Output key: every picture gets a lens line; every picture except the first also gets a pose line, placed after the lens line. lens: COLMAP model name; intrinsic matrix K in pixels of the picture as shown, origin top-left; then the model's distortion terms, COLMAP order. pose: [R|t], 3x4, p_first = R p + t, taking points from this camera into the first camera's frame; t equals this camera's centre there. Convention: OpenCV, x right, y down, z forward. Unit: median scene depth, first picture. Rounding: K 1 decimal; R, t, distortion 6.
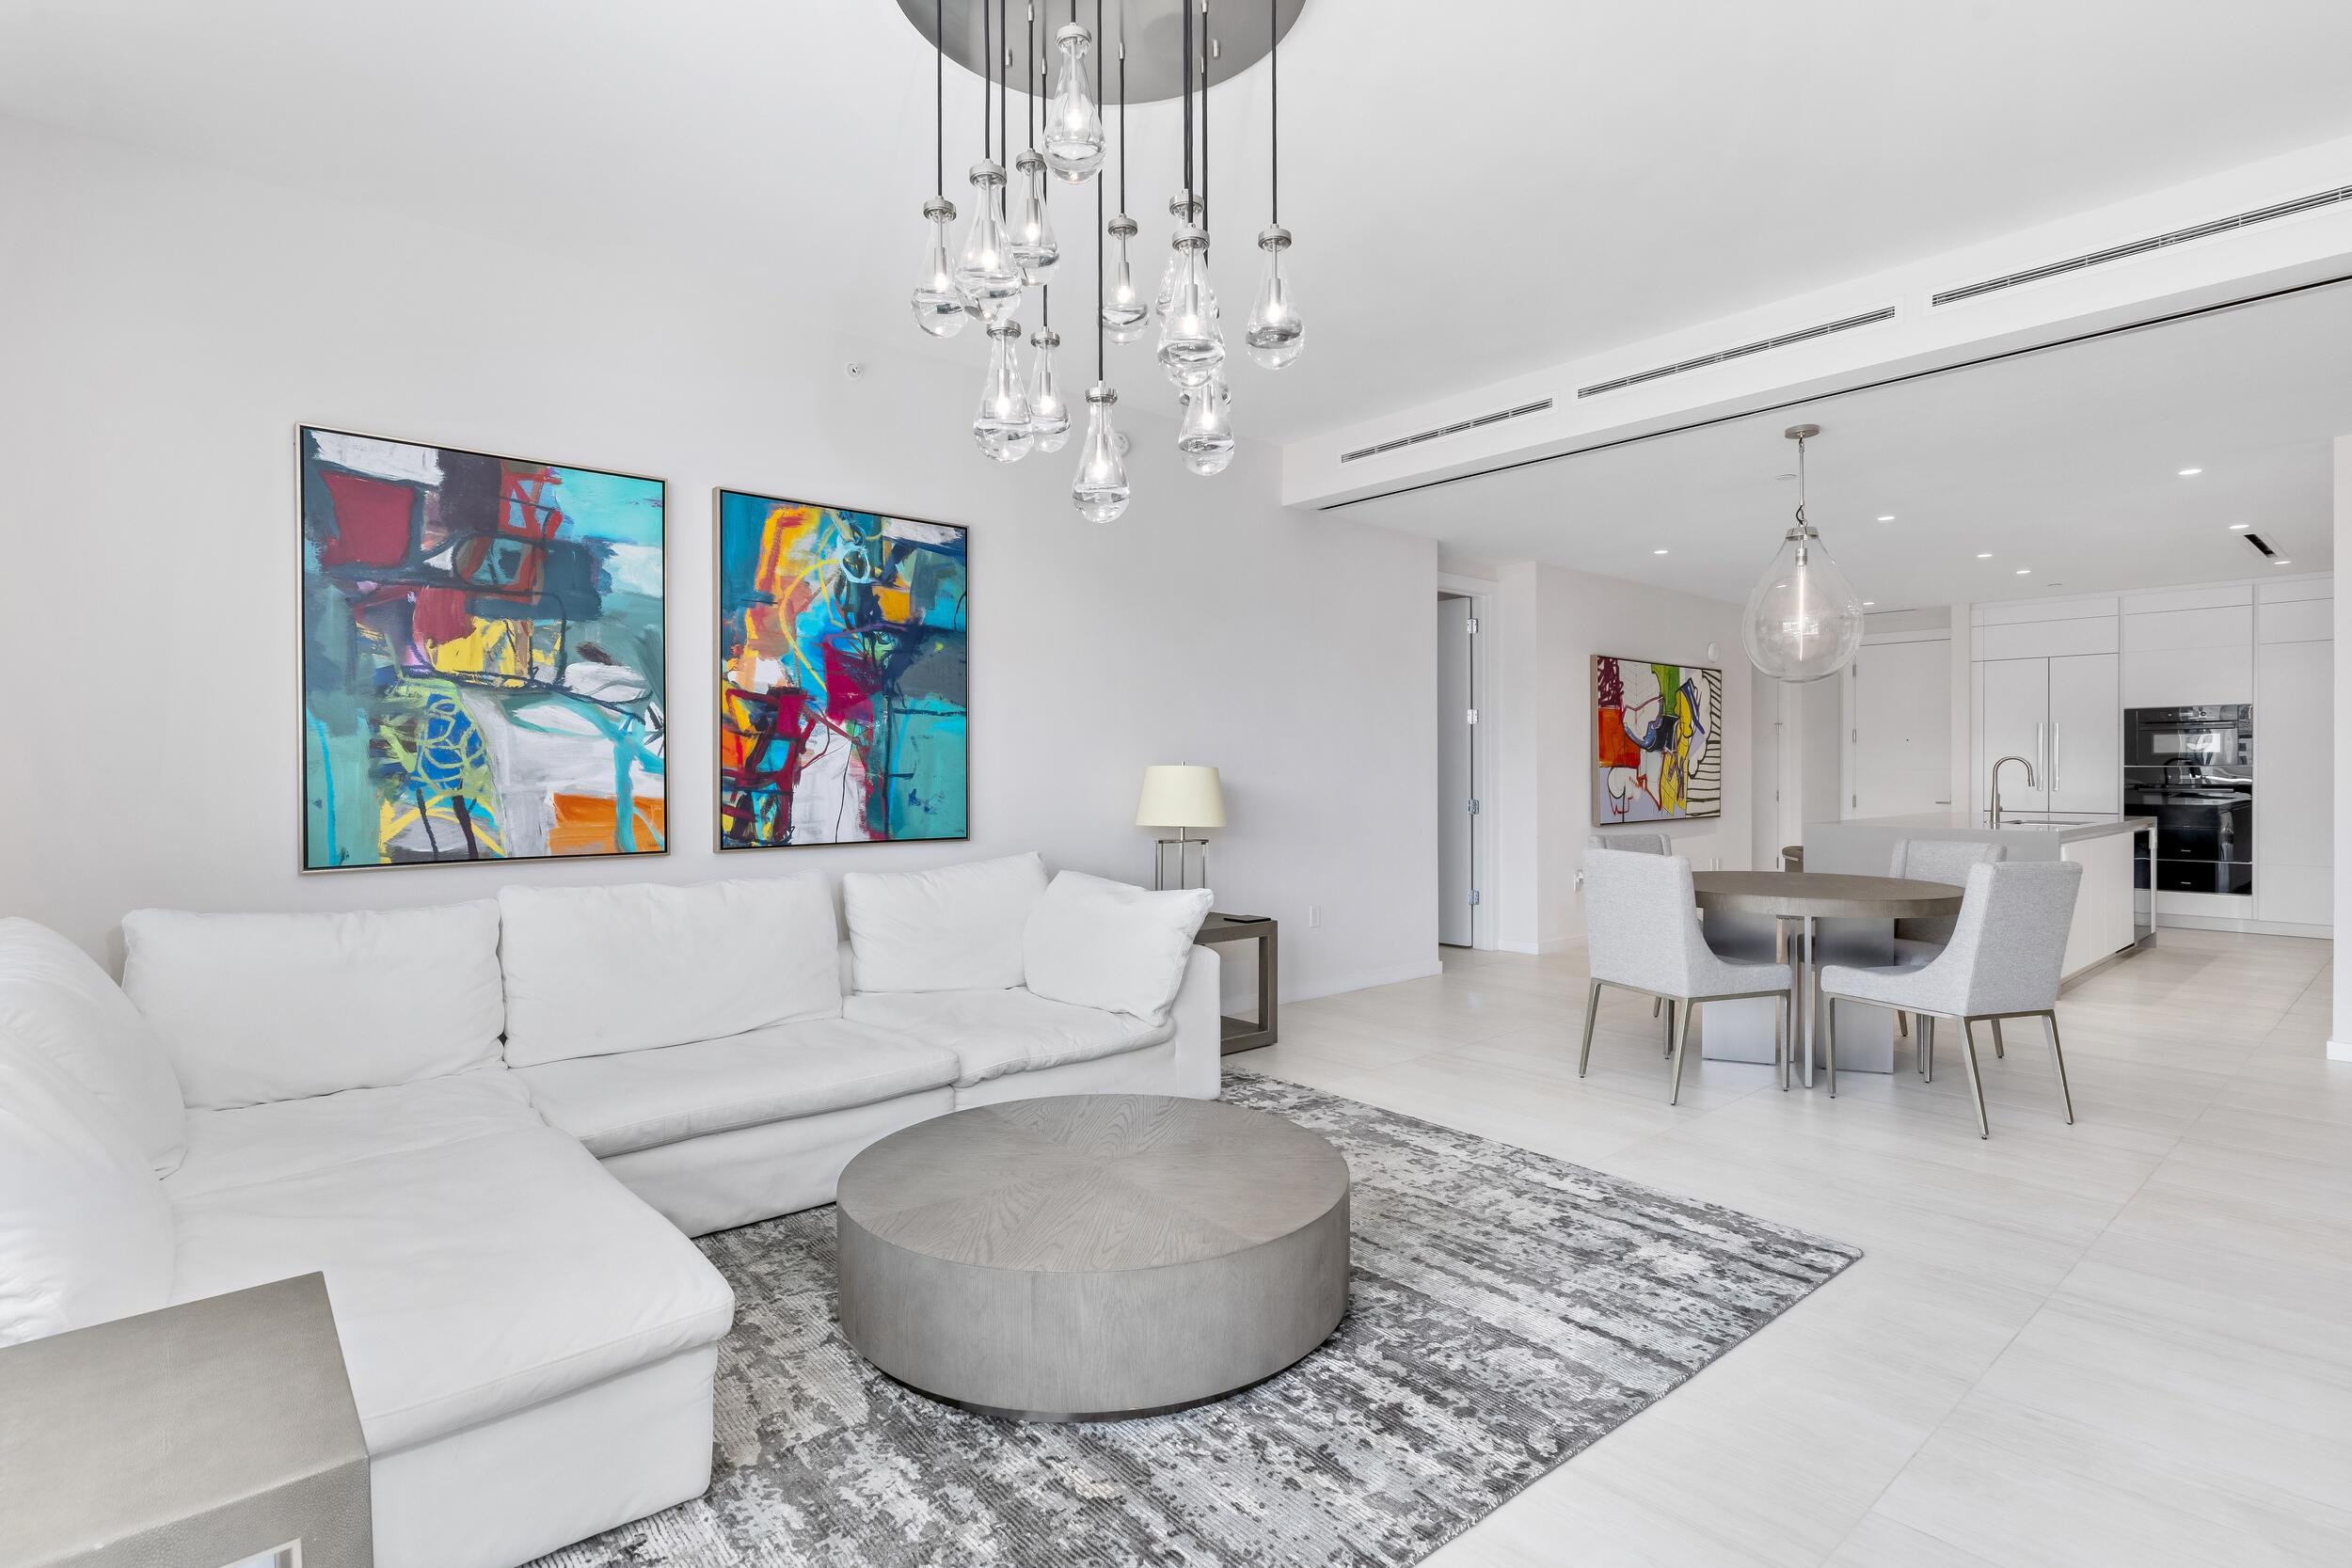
lens RADIAL K [[1160.9, 0, 1165.6], [0, 1160.9, 781.0], [0, 0, 1]] dist [-0.002306, -0.000132]
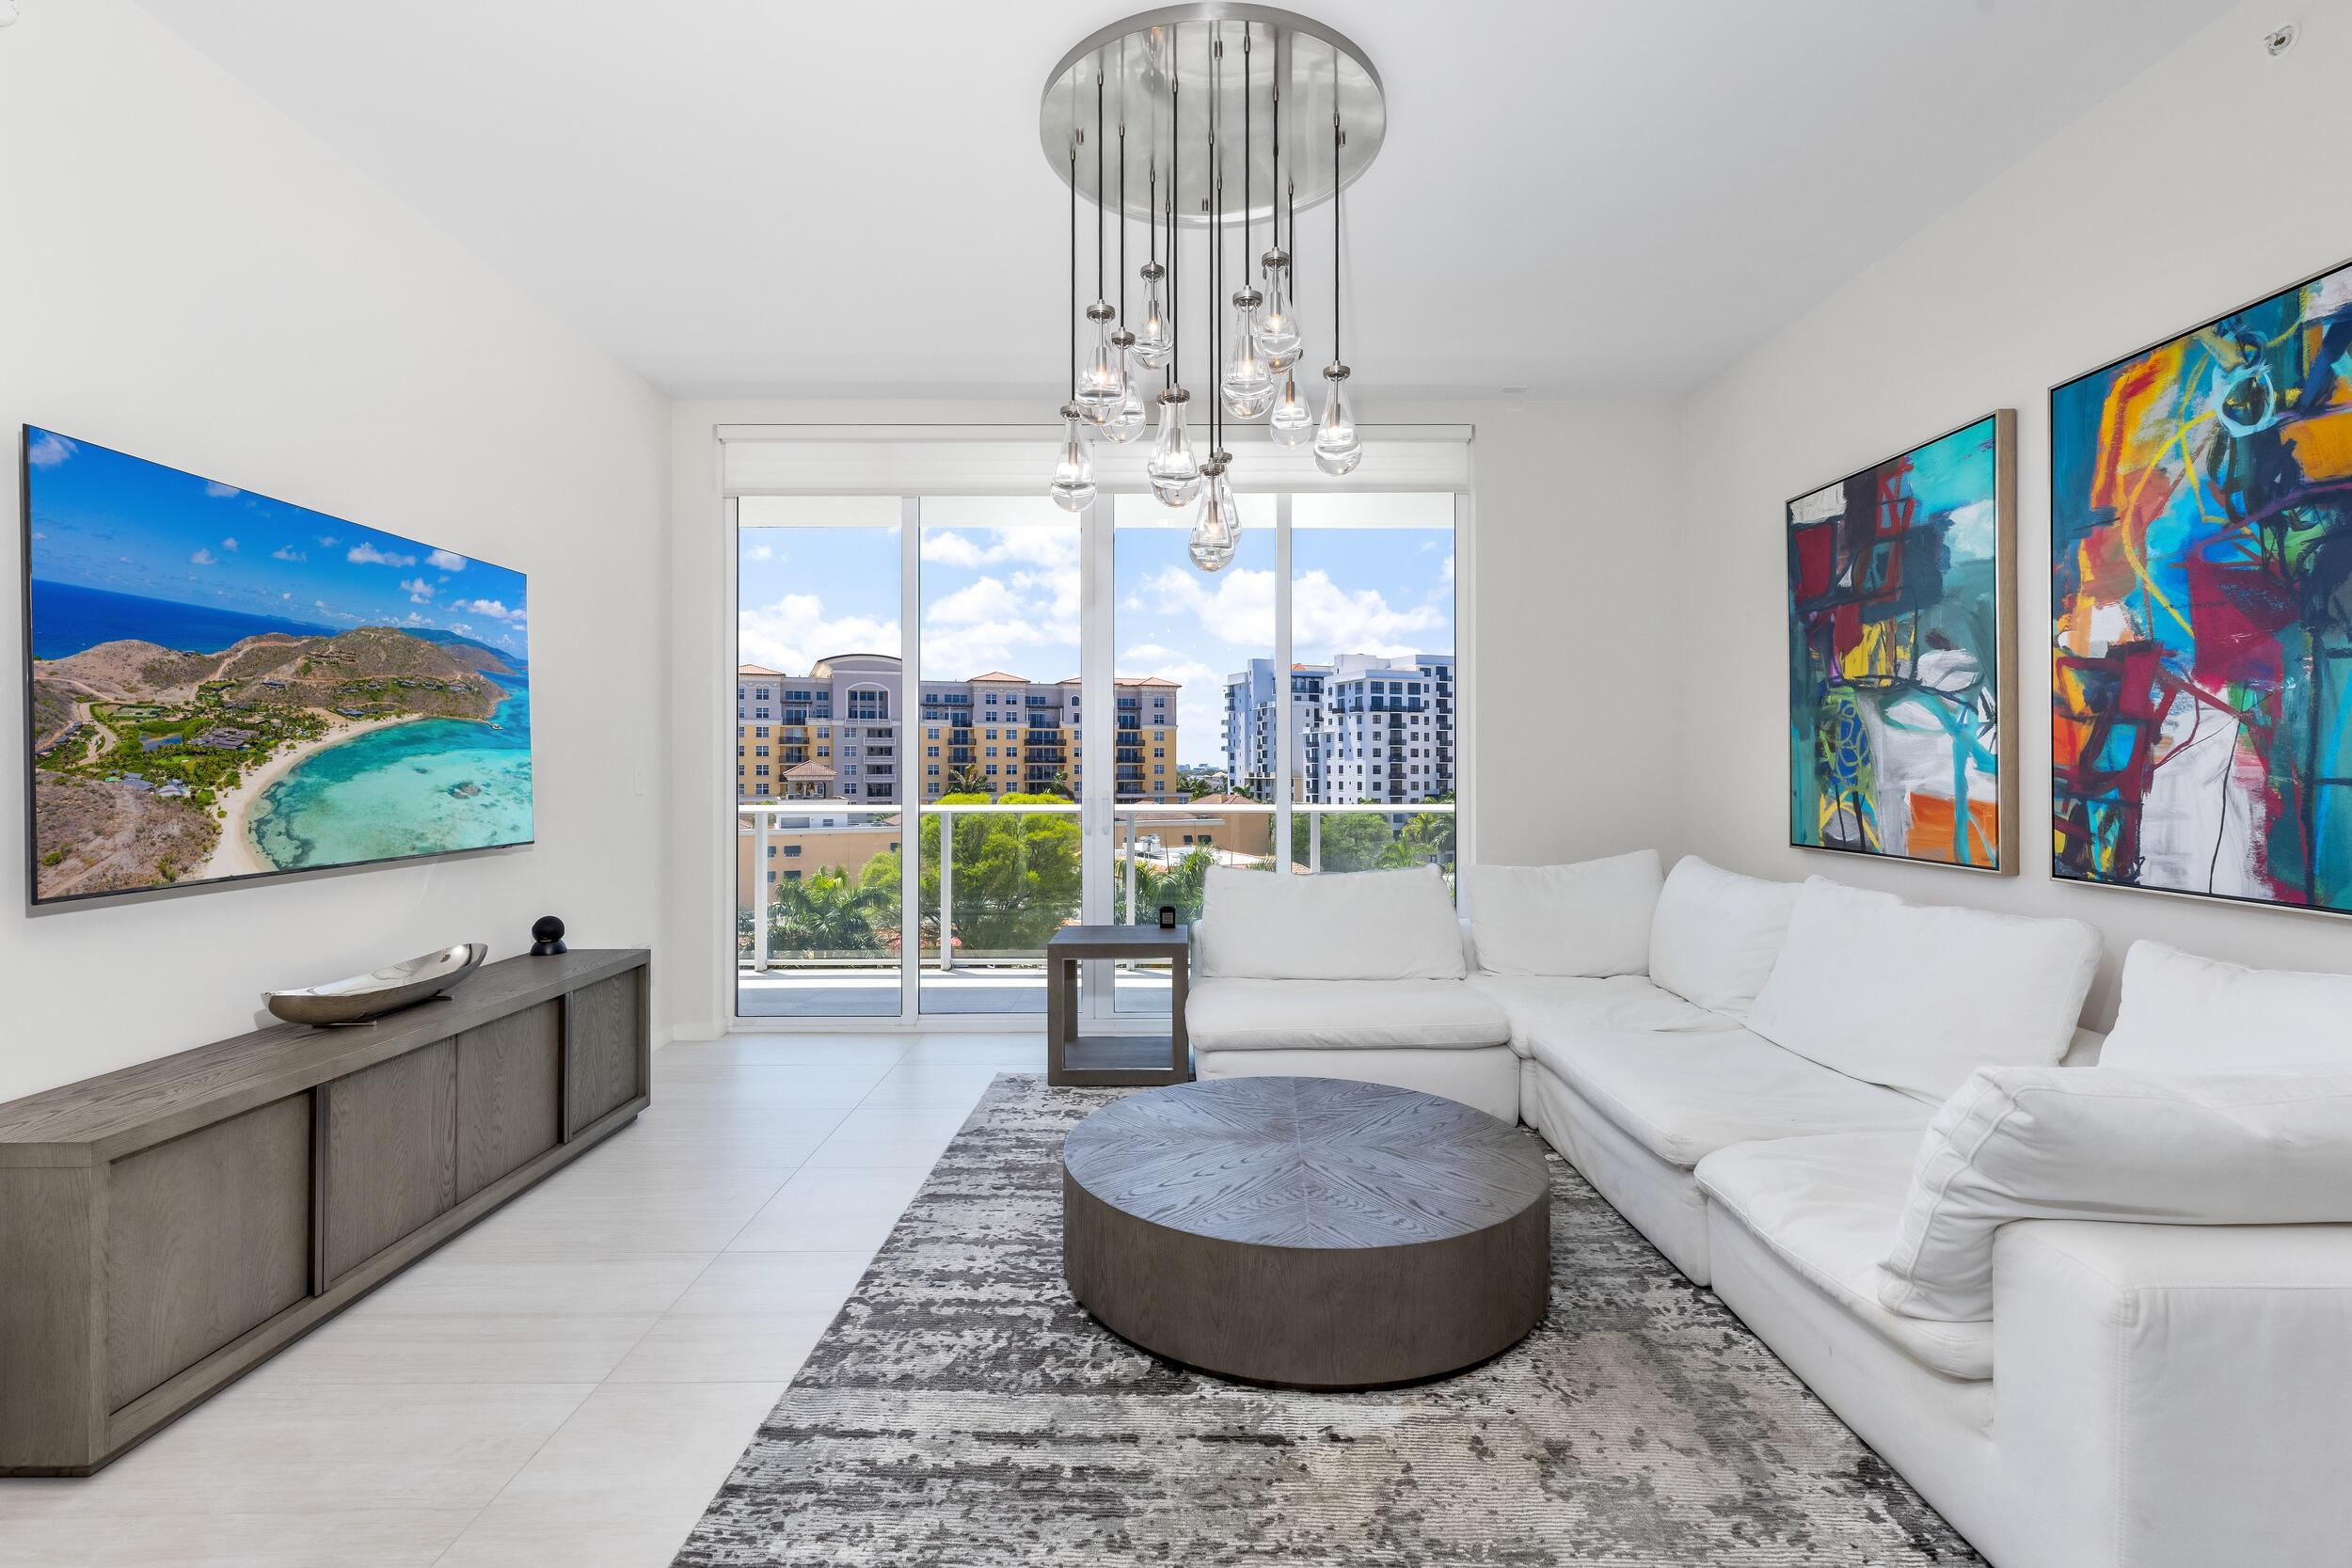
lens RADIAL K [[1078.6, 0, 1174.3], [0, 1078.6, 765.5], [0, 0, 1]] dist [0.002430, 0.000409]
pose [[-0.648884, 0.002044, -0.760885, 0.522083], [-0.005308, 0.999960, 0.007213, -0.014121], [0.760869, 0.008719, -0.648847, 1.060201]]
